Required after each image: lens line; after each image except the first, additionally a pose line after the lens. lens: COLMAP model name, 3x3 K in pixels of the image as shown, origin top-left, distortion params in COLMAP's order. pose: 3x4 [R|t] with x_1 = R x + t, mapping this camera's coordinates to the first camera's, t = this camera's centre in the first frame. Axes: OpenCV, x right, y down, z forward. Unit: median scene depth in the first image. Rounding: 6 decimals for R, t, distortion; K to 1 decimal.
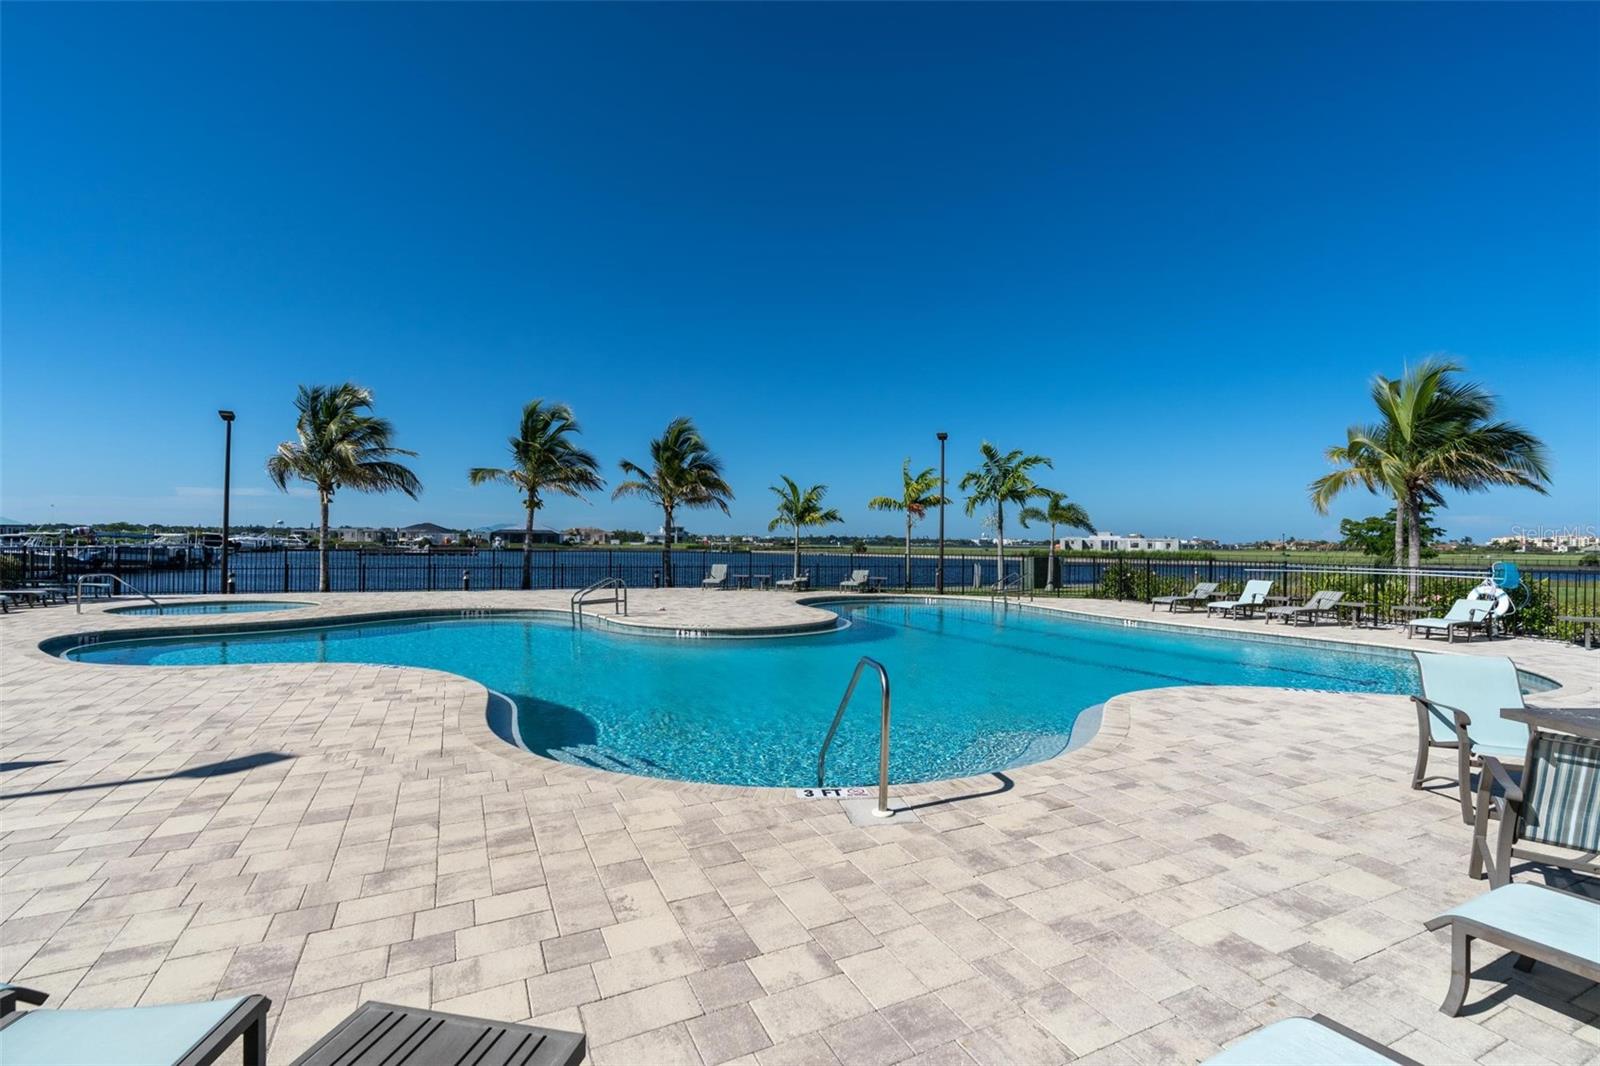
lens RADIAL K [[716.5, 0, 800.0], [0, 716.5, 533.0], [0, 0, 1]] dist [0.001688, 0.000112]
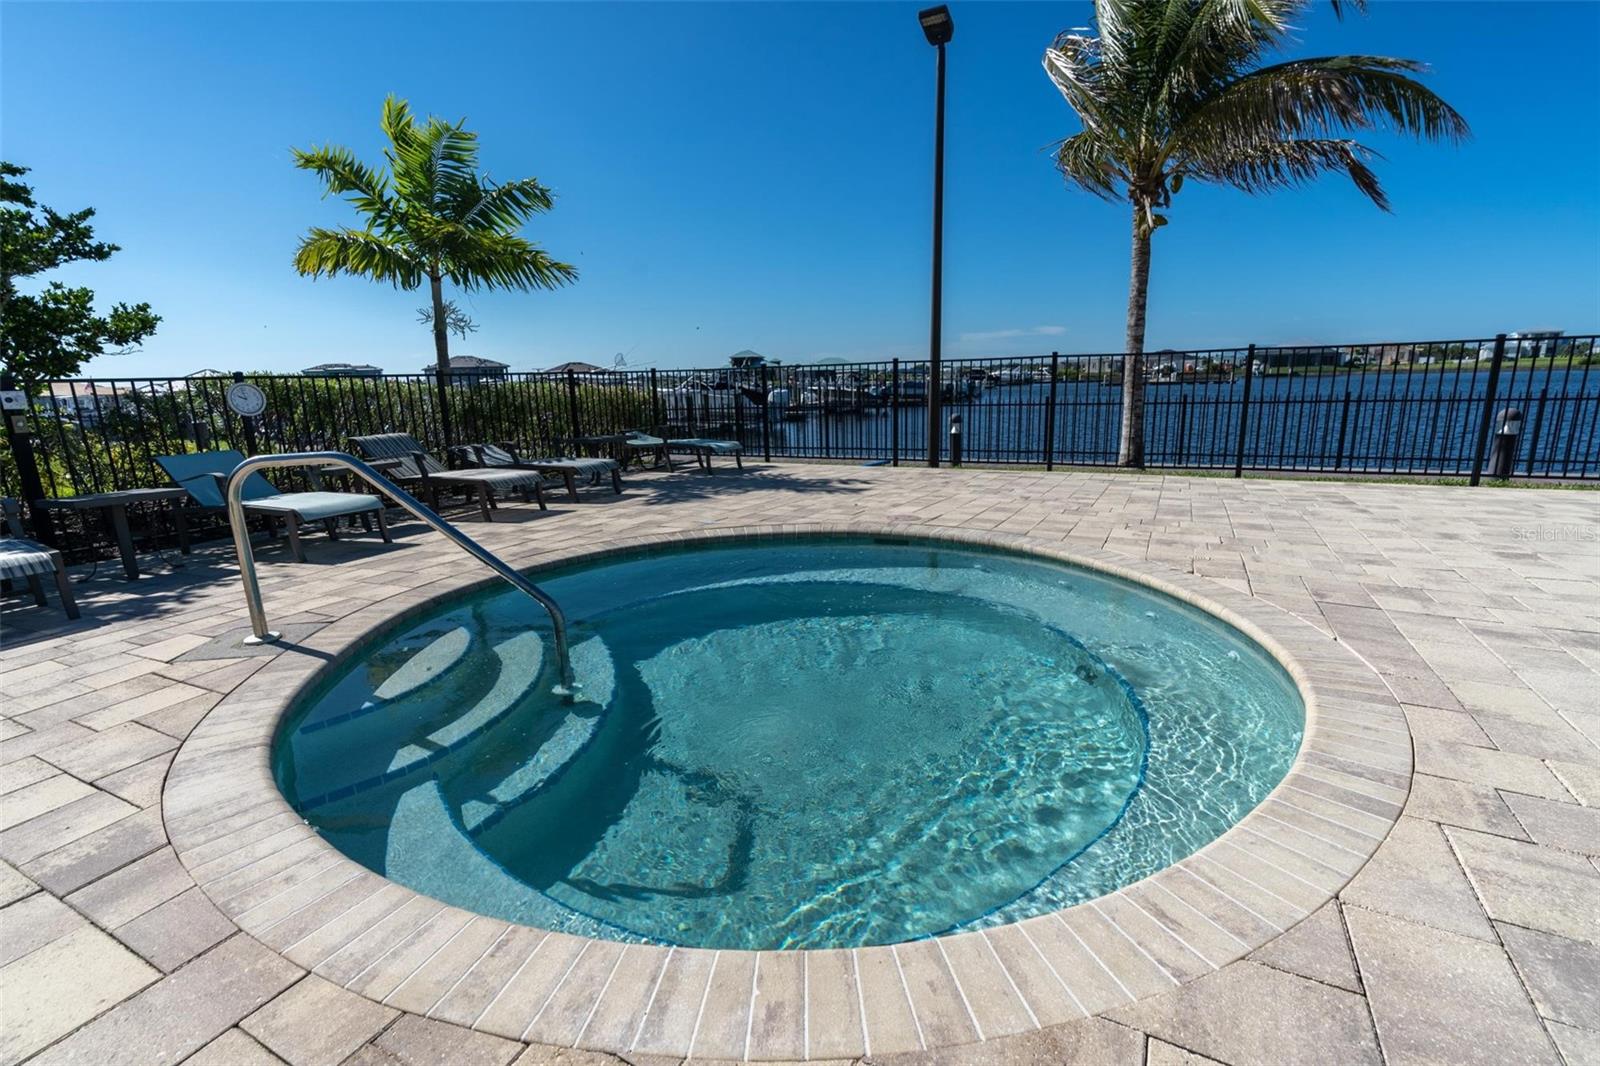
lens RADIAL K [[716.5, 0, 800.0], [0, 716.5, 533.0], [0, 0, 1]] dist [0.001688, 0.000112]
pose [[0.595017, 0.139362, -0.791539, -0.149592], [0.047805, 0.976971, 0.207946, 0.008597], [0.802290, -0.161571, 0.574652, 0.203353]]
